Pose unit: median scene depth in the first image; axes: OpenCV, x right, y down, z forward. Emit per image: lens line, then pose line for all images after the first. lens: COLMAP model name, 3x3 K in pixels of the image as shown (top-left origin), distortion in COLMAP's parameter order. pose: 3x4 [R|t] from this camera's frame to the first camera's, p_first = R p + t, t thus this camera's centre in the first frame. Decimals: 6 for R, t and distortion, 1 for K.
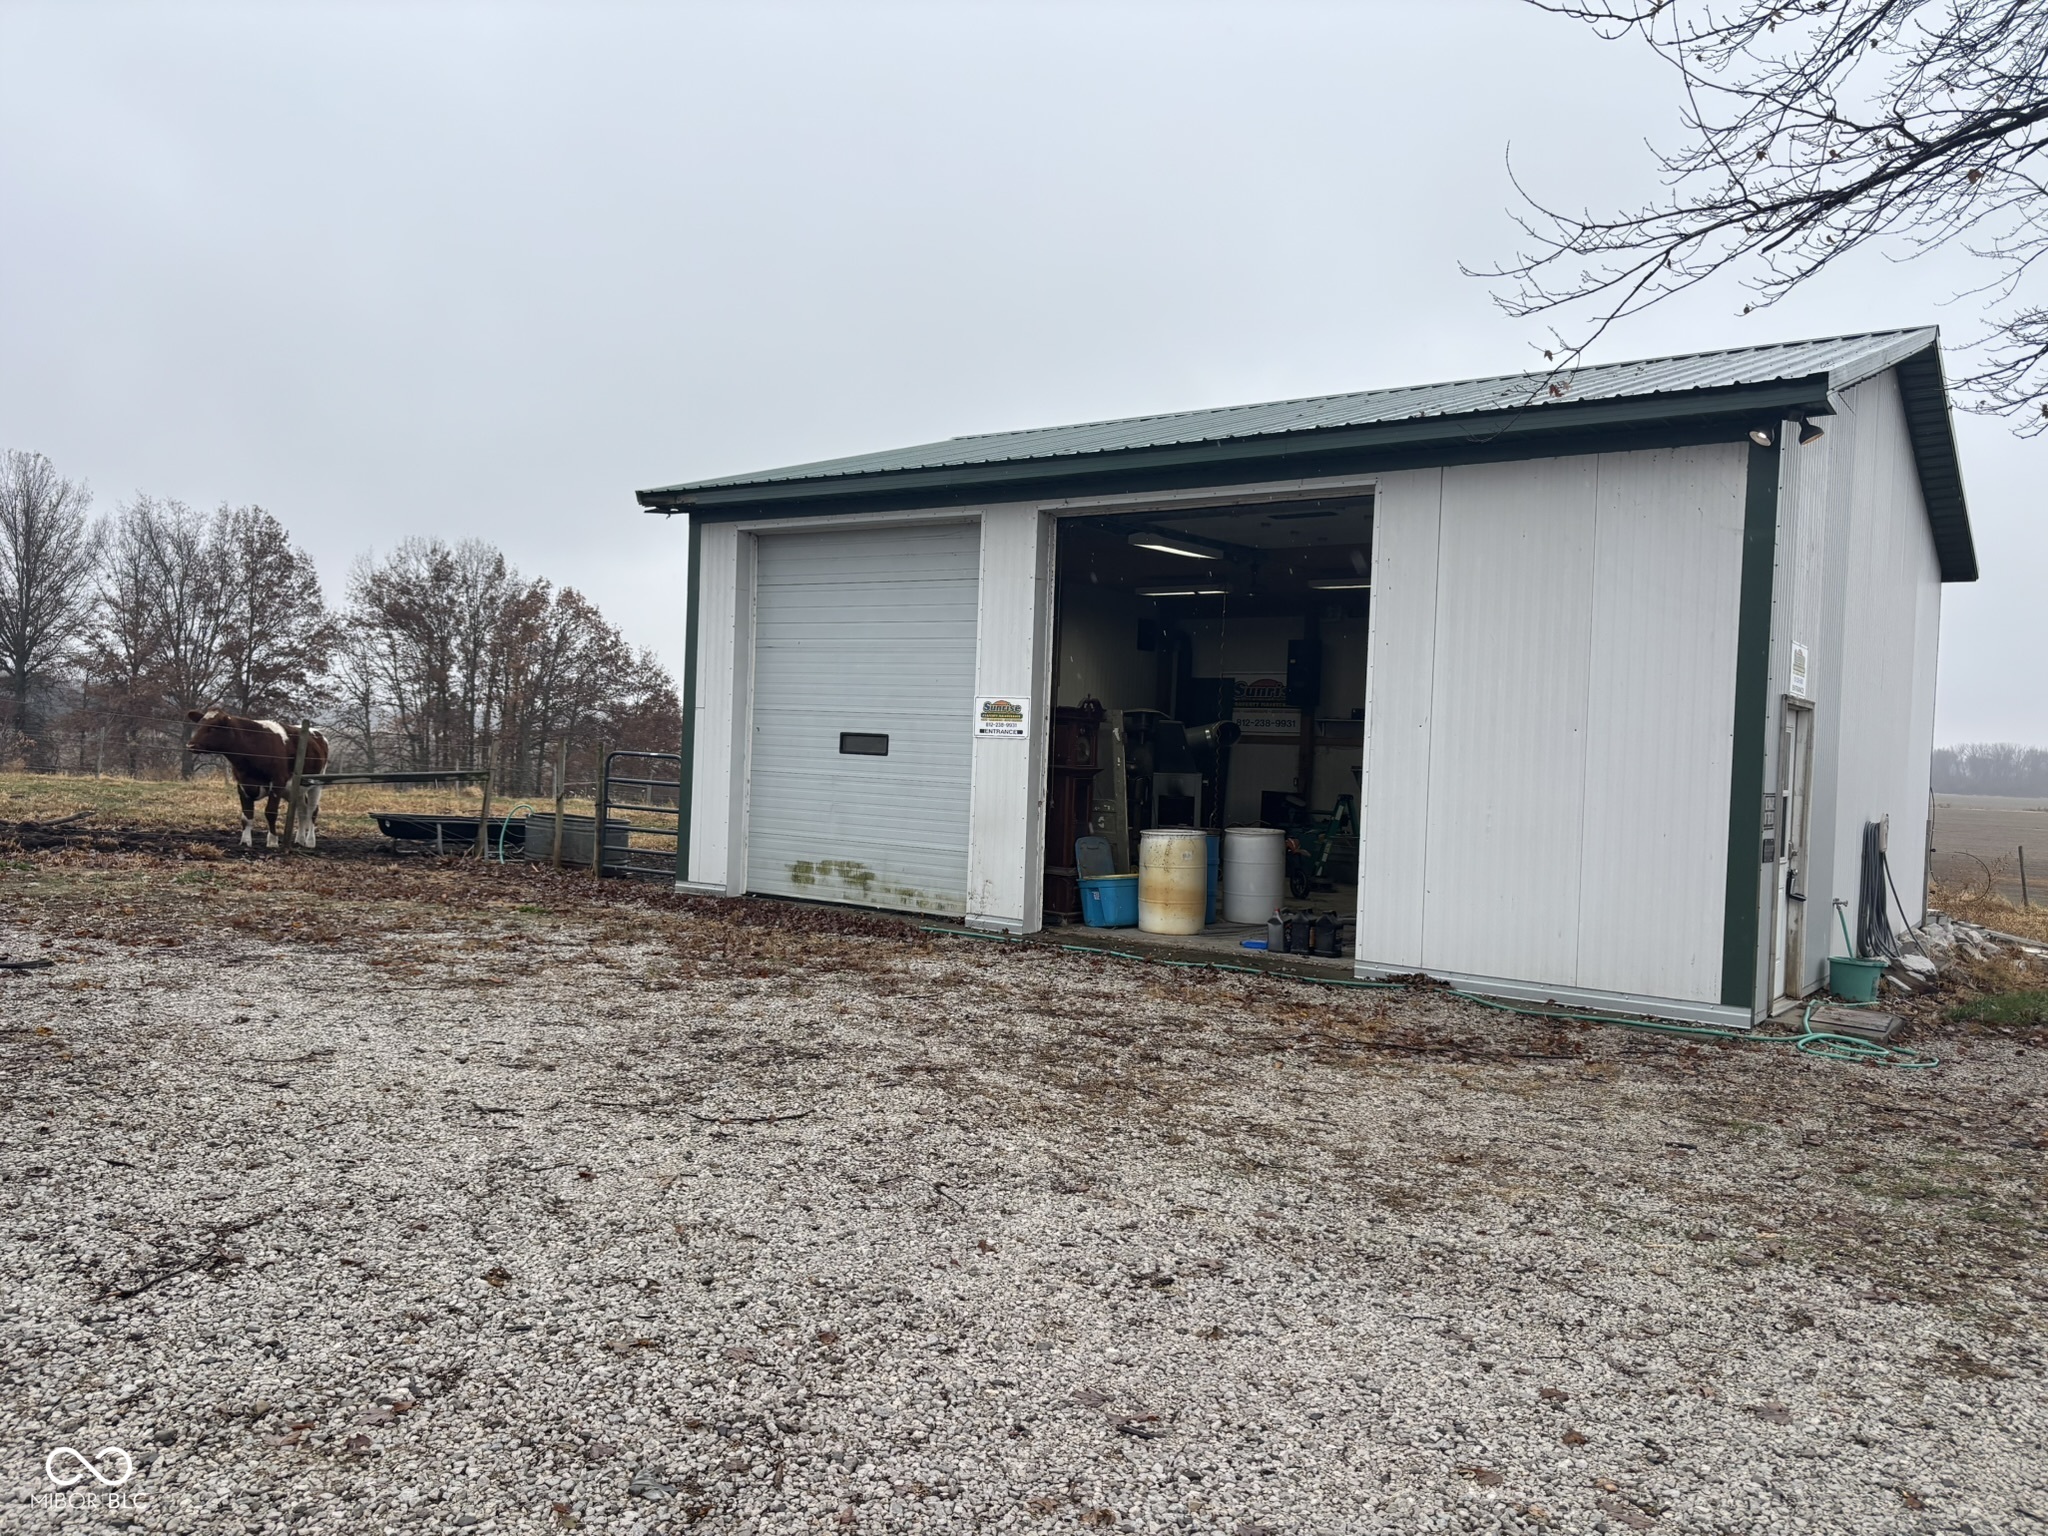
lens RADIAL K [[1522.0, 0, 998.1], [0, 1522.0, 800.3], [0, 0, 1]] dist [0.035147, -0.005254]
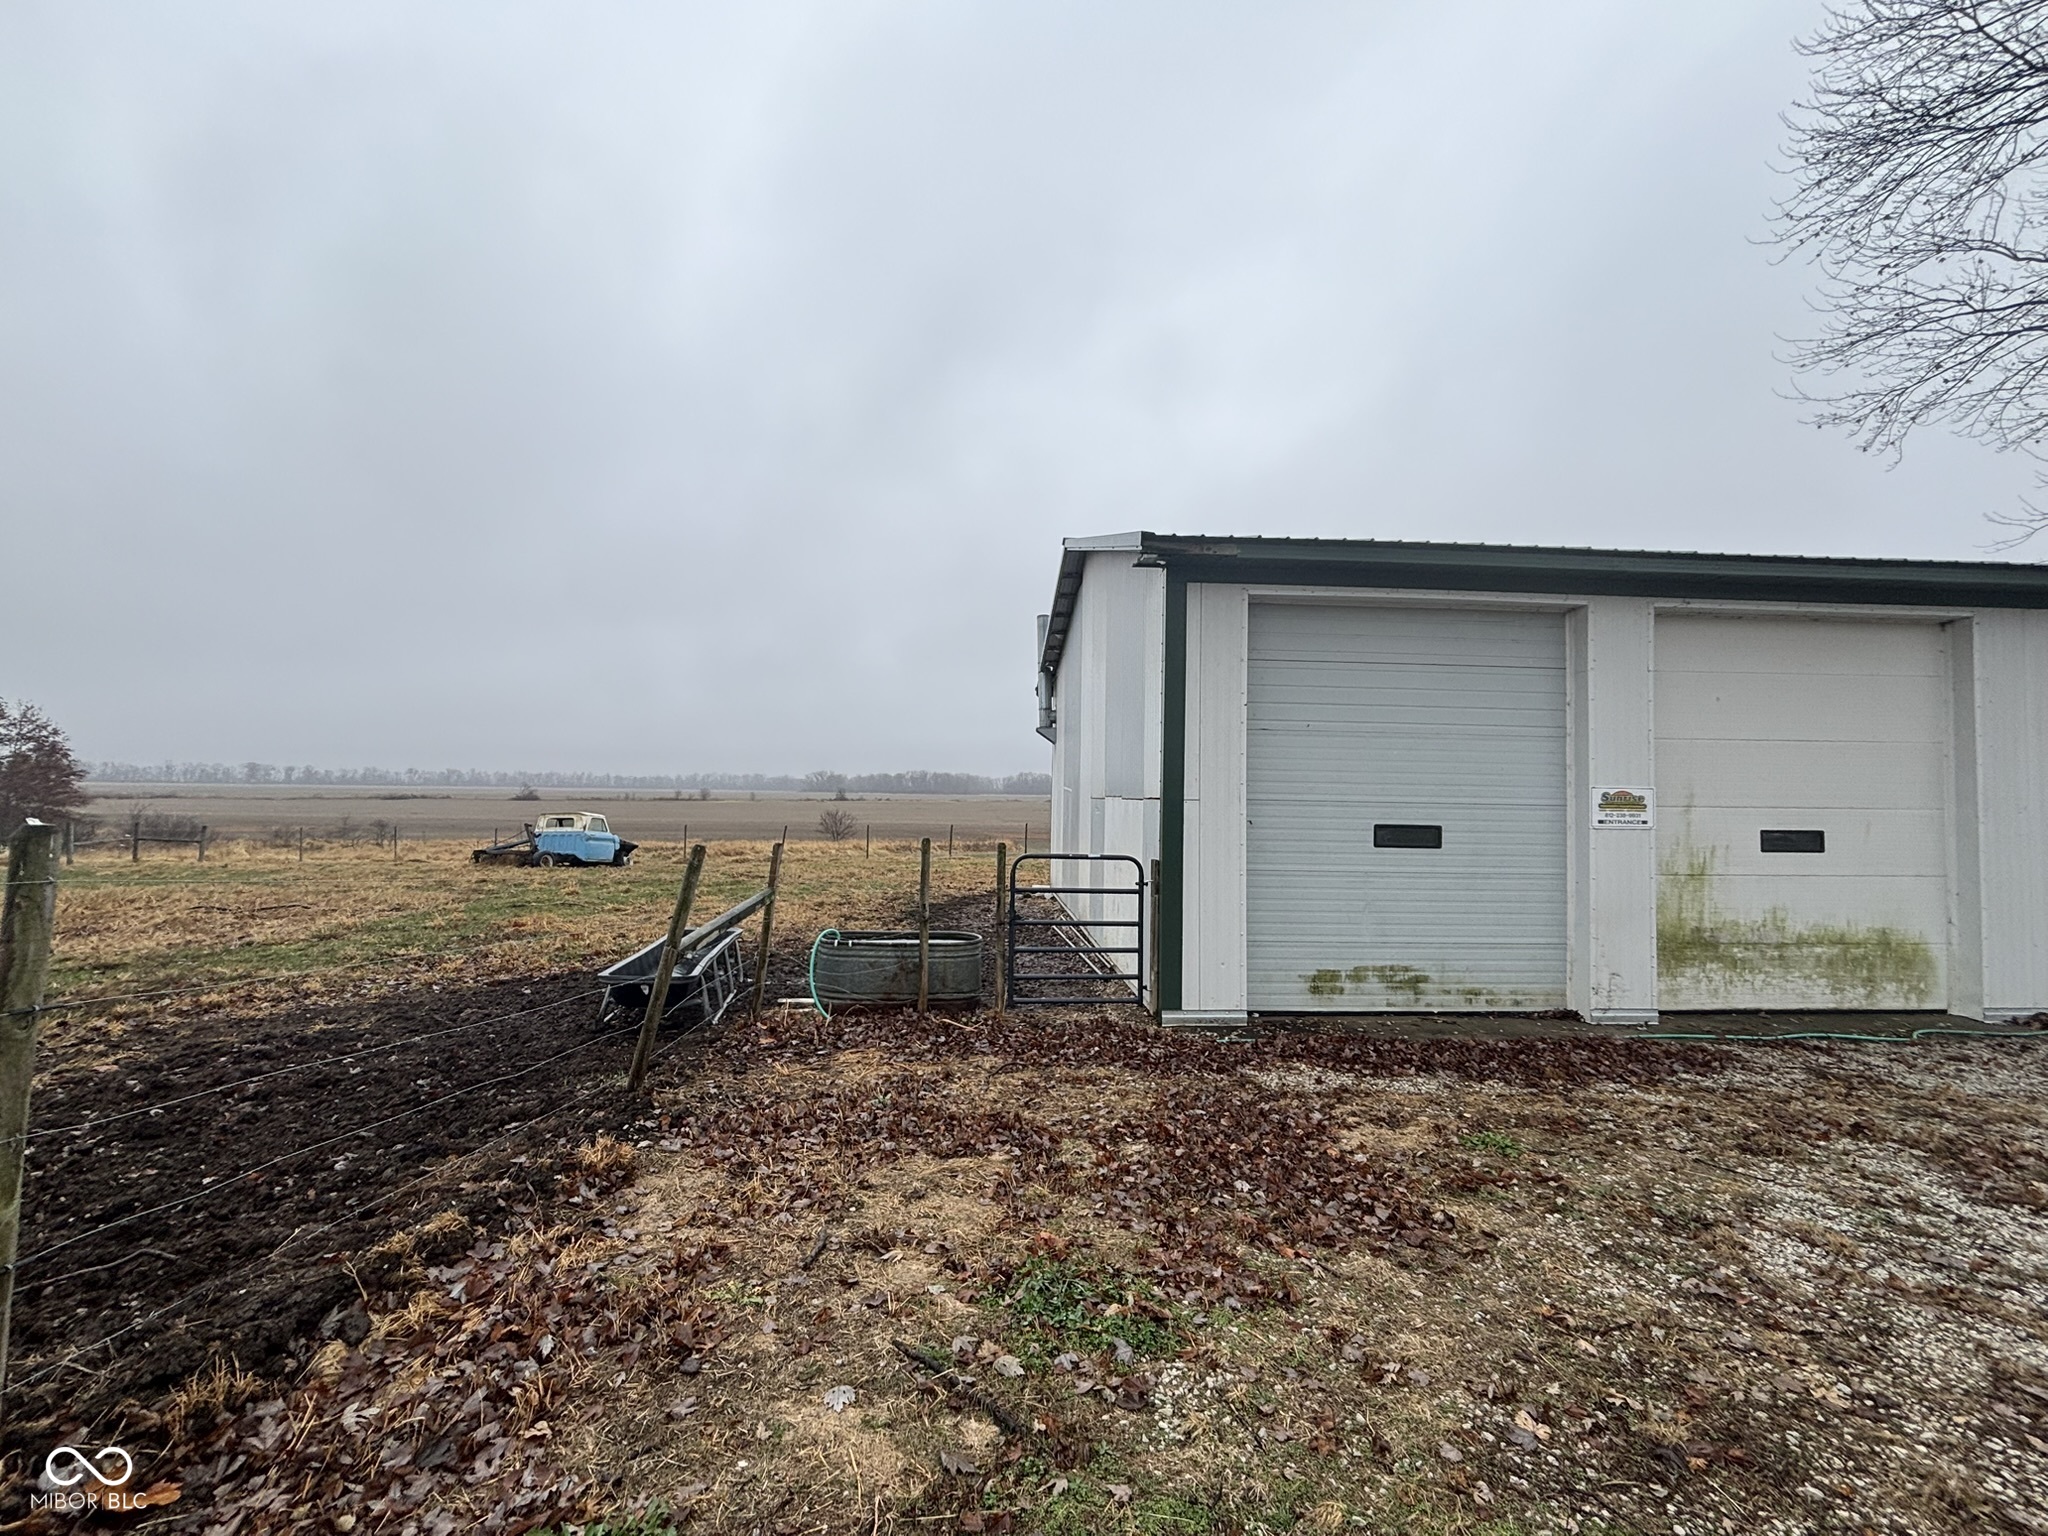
lens RADIAL K [[829.5, 0, 1024.0], [0, 829.5, 768.0], [0, 0, 1]] dist [-0.012381, 0.012972]
pose [[0.766811, -0.010737, 0.641783, -0.556938], [0.038271, 0.998846, -0.029017, -0.068815], [-0.640731, 0.046812, 0.766337, 0.716215]]
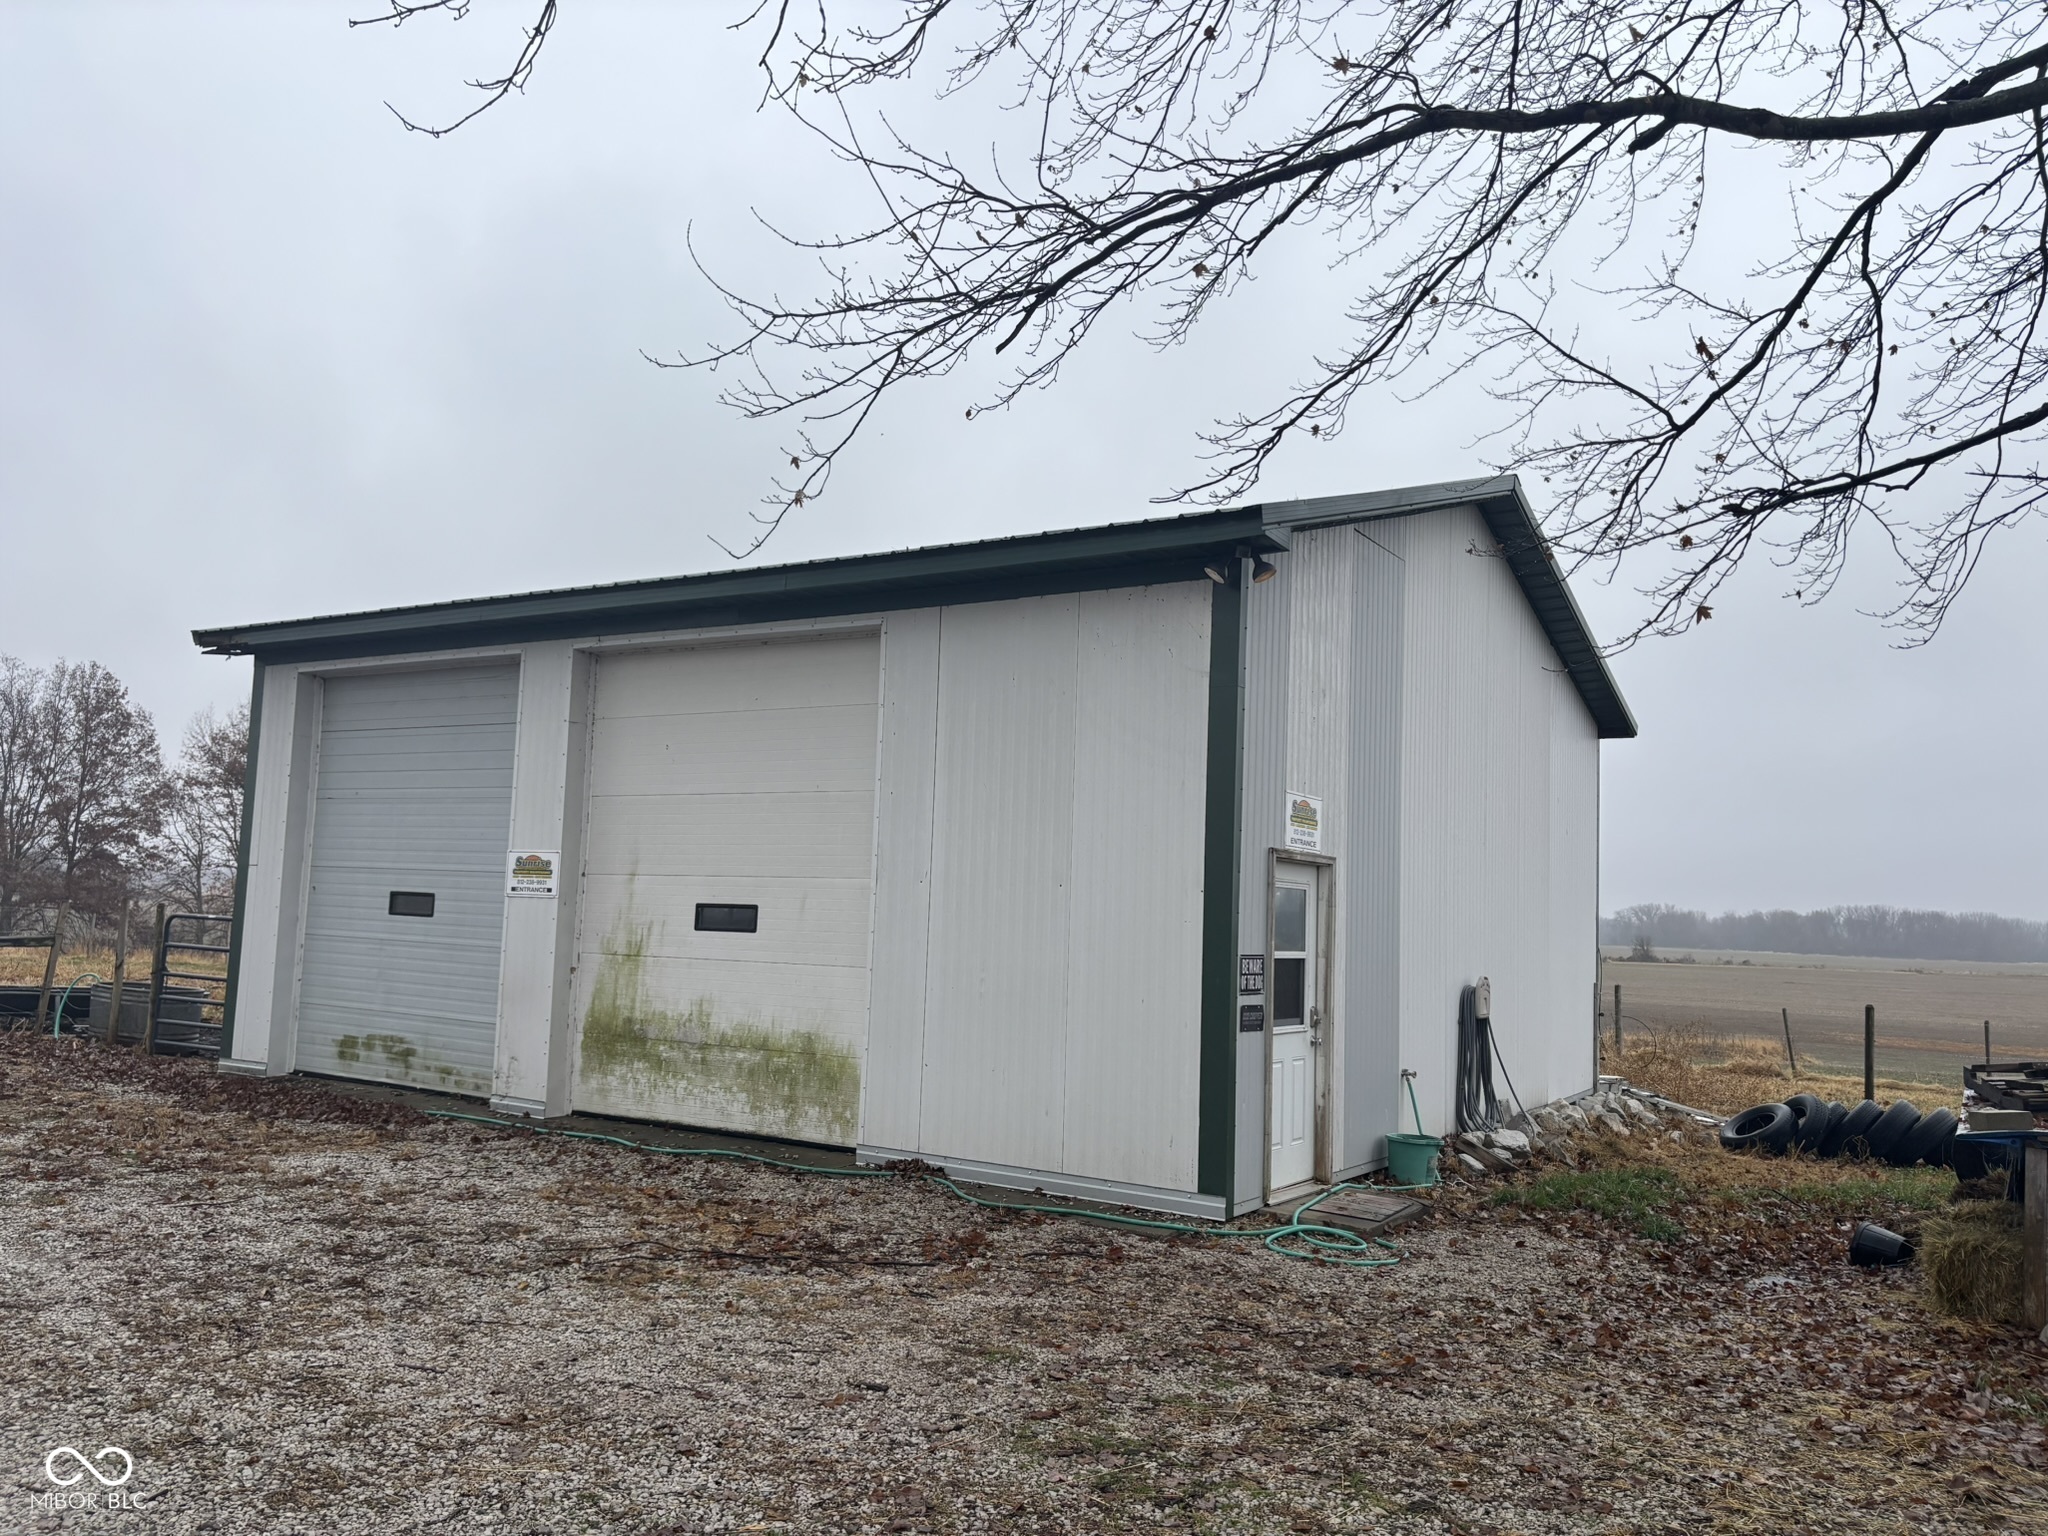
lens RADIAL K [[1543.5, 0, 990.8], [0, 1543.5, 770.5], [0, 0, 1]] dist [0.013070, -0.003429]
pose [[0.998287, 0.002958, 0.058424, 0.189706], [0.004335, 0.992234, -0.124307, 0.000003], [-0.058338, 0.124348, 0.990522, 0.055106]]
